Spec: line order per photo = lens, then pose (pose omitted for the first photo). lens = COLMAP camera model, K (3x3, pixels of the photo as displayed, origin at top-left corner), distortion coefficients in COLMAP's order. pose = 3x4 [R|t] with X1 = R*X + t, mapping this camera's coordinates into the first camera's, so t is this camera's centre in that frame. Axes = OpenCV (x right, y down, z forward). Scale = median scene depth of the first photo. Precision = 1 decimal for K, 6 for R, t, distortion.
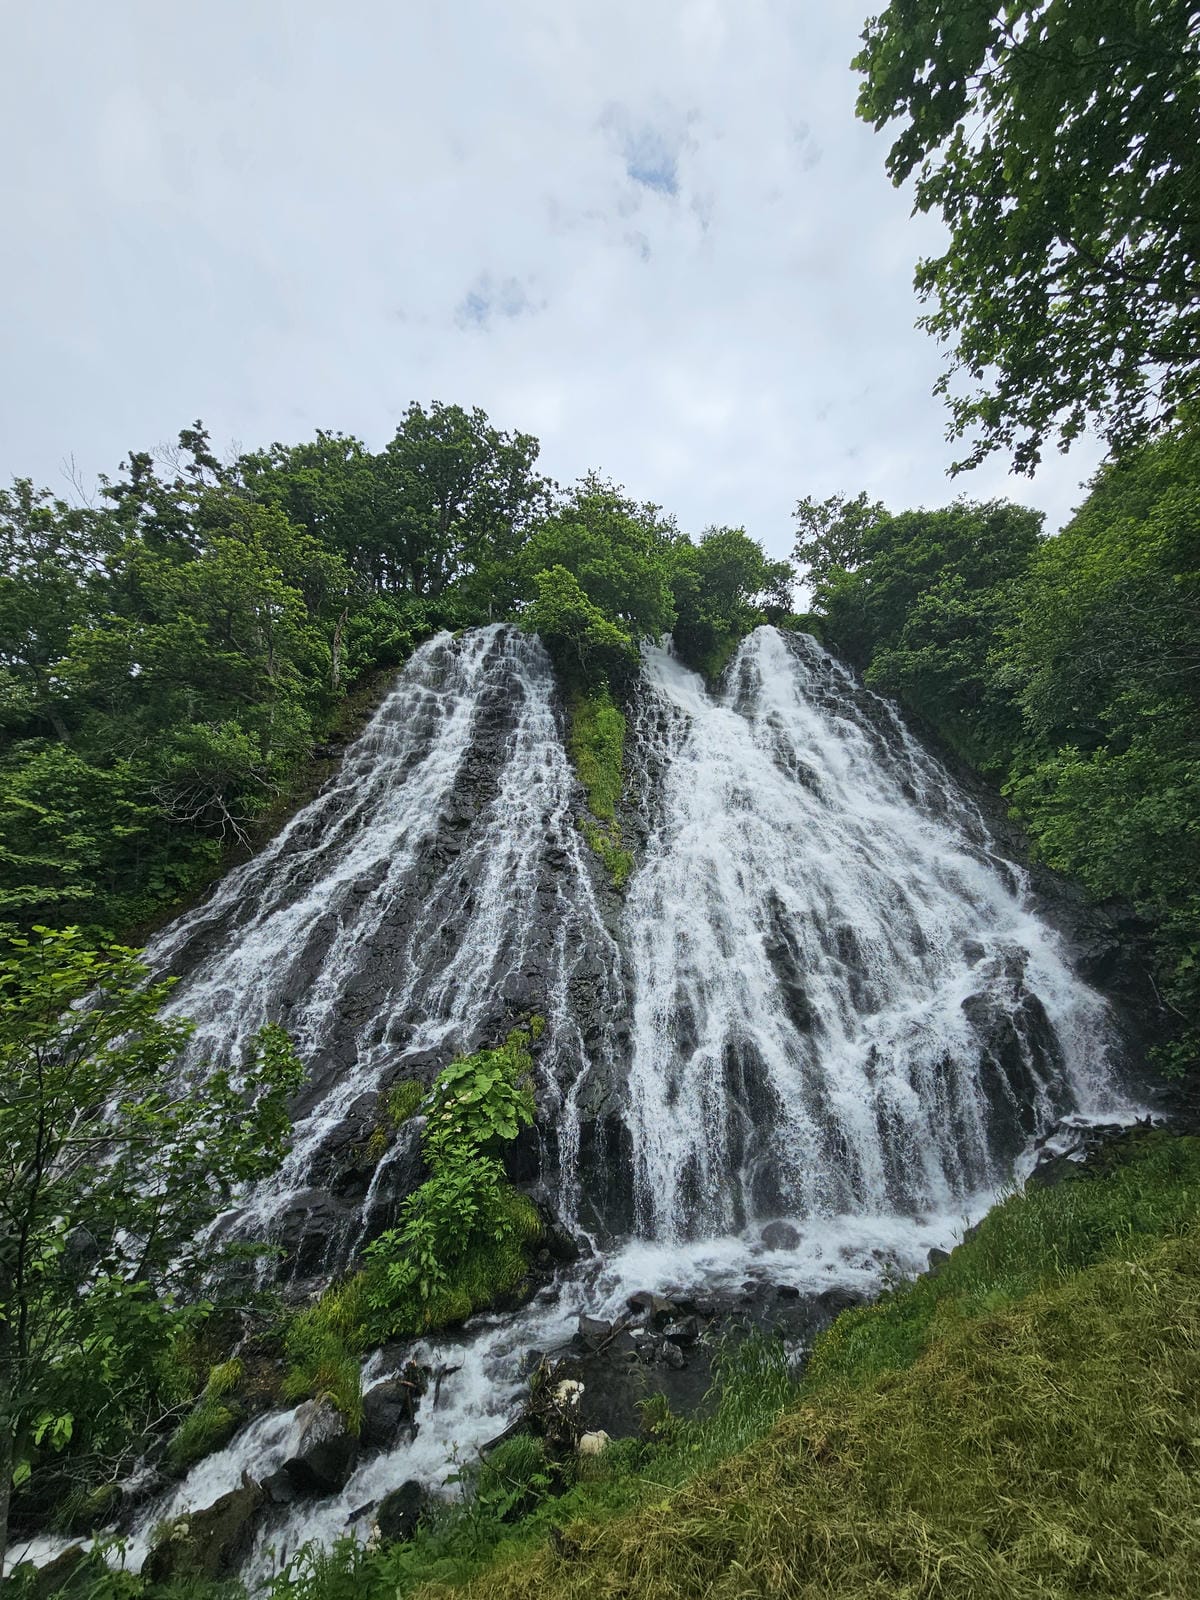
lens RADIAL K [[649.2, 0, 595.5], [0, 649.2, 799.7], [0, 0, 1]] dist [-0.001212, 0.003225]
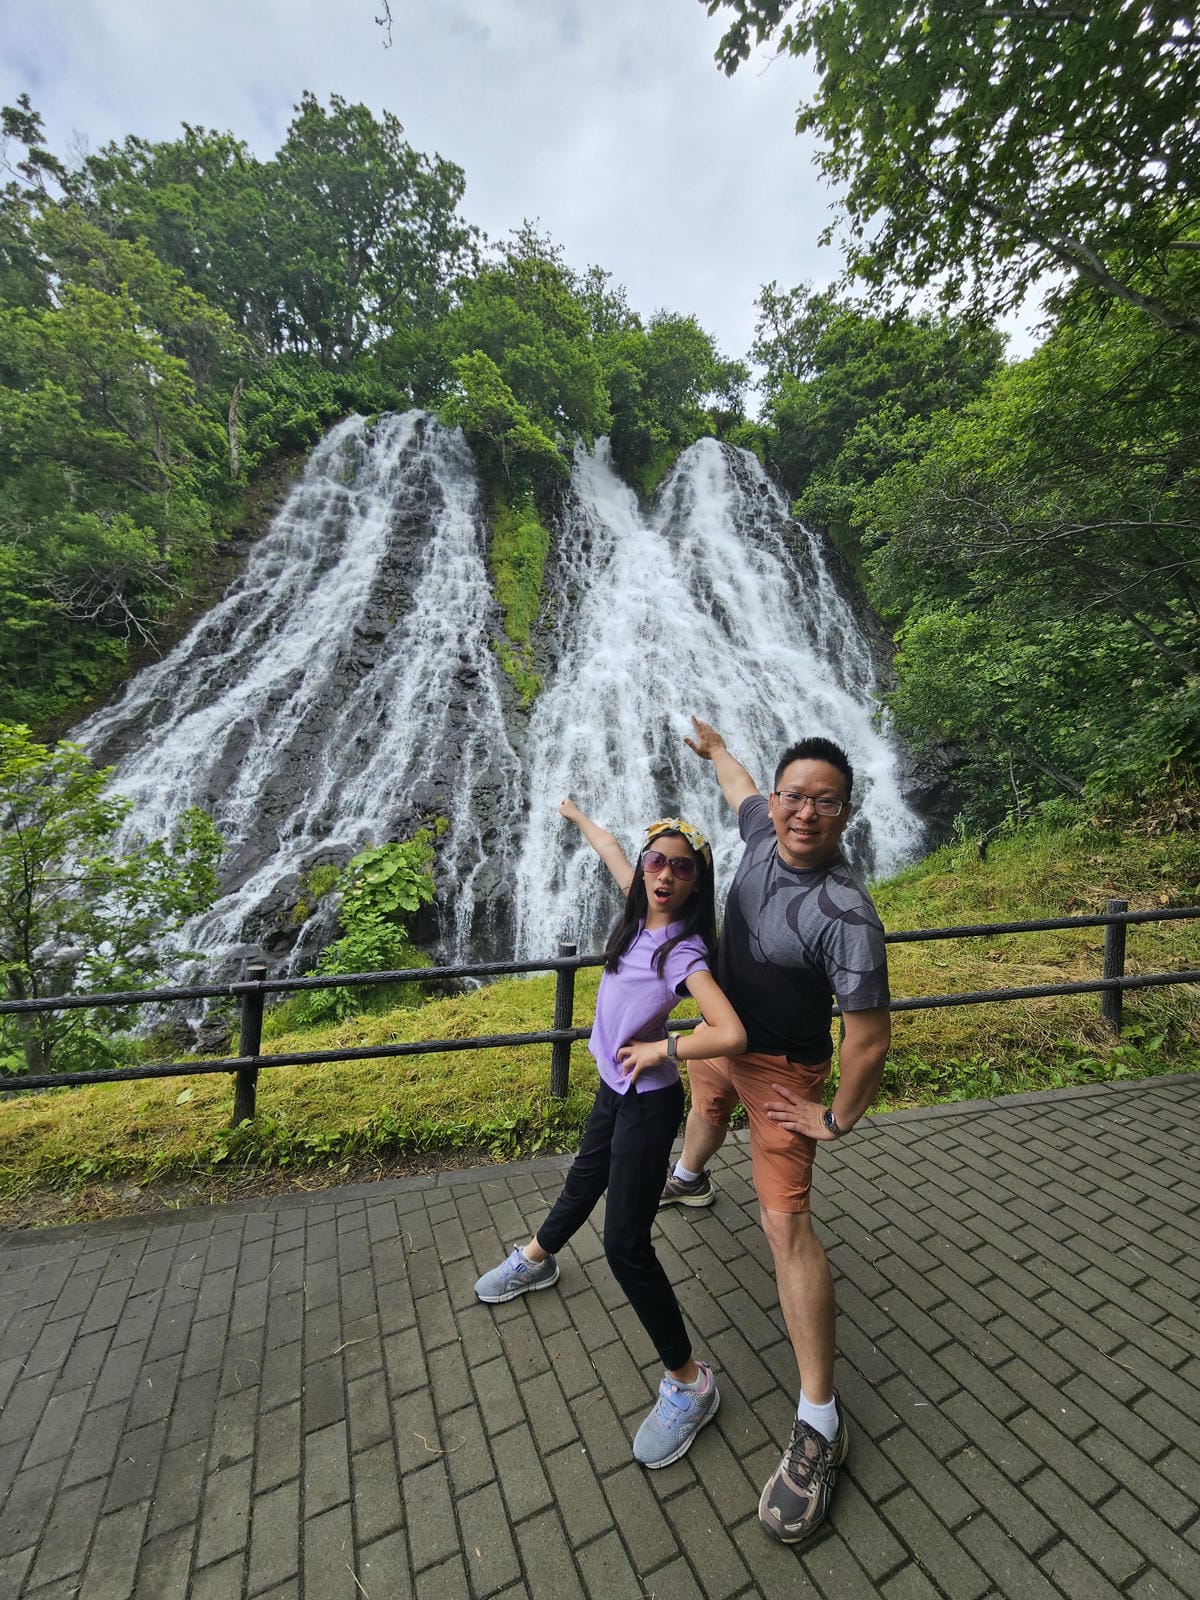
lens RADIAL K [[670.5, 0, 606.9], [0, 670.5, 803.6], [0, 0, 1]] dist [-0.004530, 0.002442]
pose [[0.994082, 0.038547, 0.101564, 0.051547], [-0.065224, 0.959440, 0.274262, -0.021809], [-0.086873, -0.279264, 0.956277, -0.096664]]
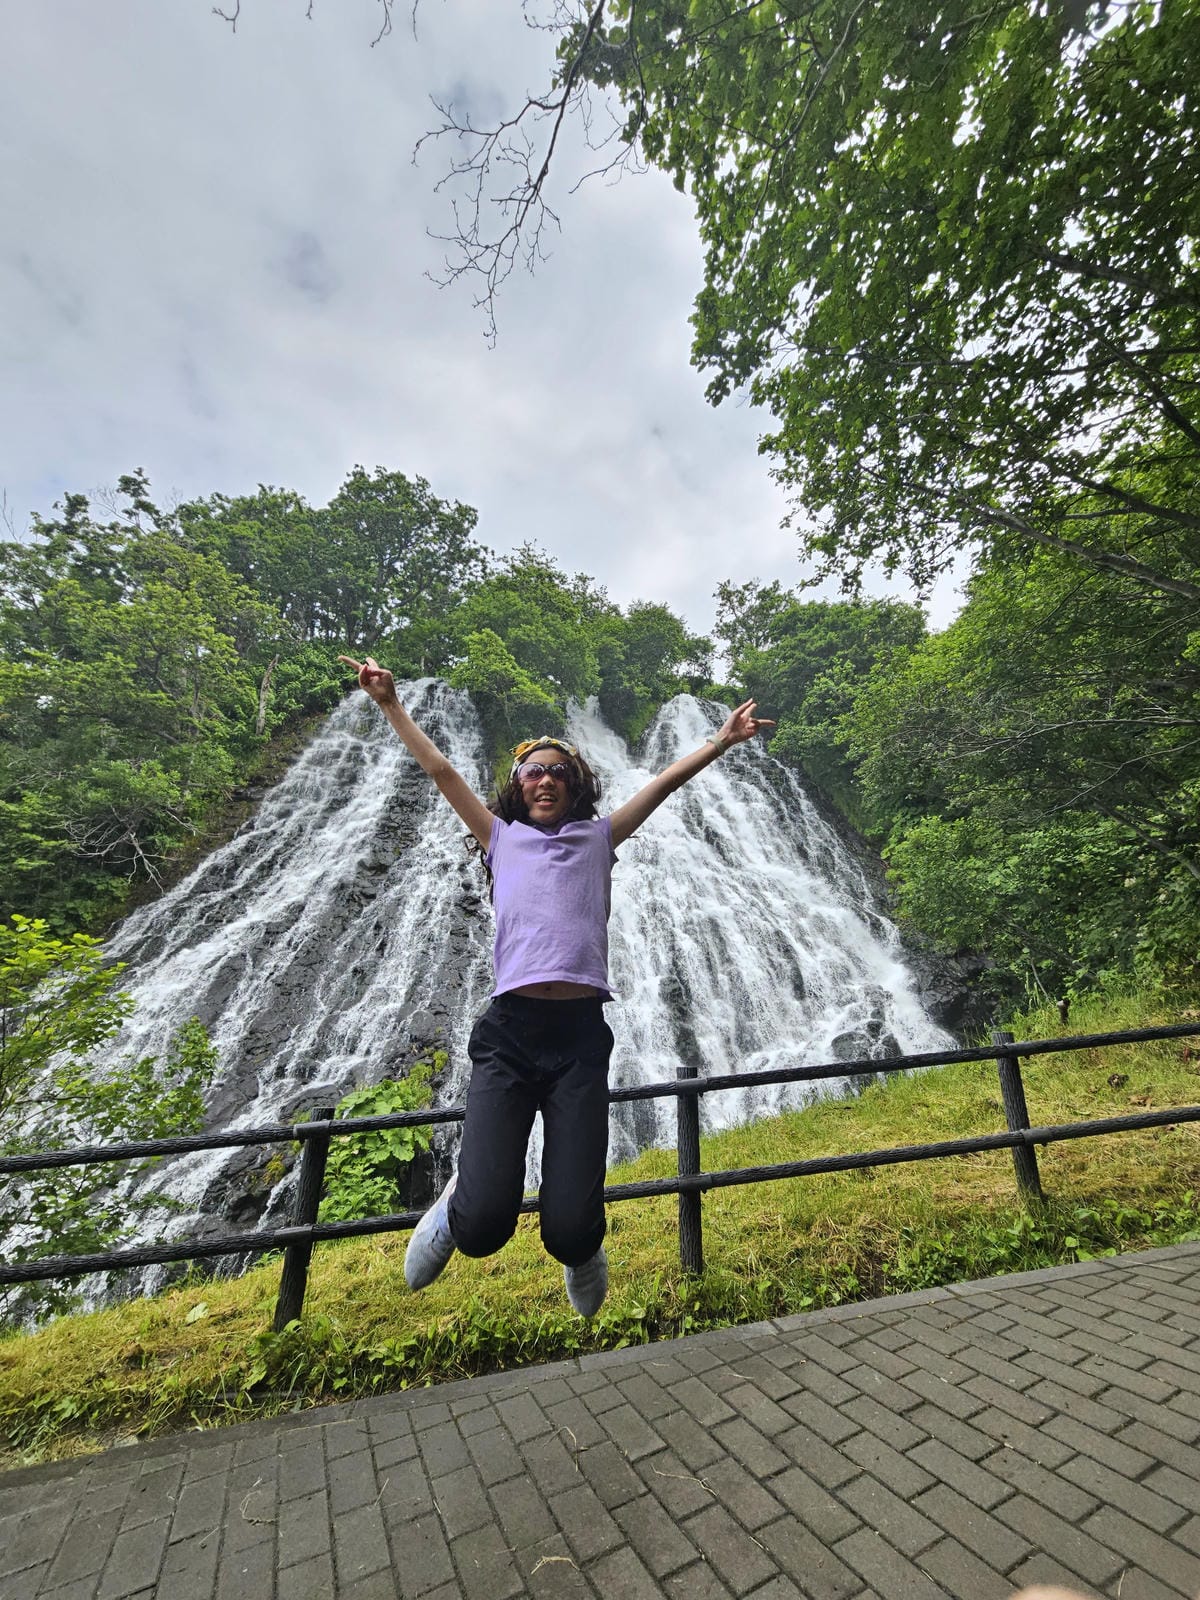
lens RADIAL K [[670.5, 0, 606.9], [0, 670.5, 803.6], [0, 0, 1]] dist [-0.004530, 0.002442]
pose [[0.993083, 0.040377, 0.110257, 0.027614], [-0.031180, 0.995986, -0.083899, 0.010713], [-0.113202, 0.079881, 0.990356, -0.091729]]
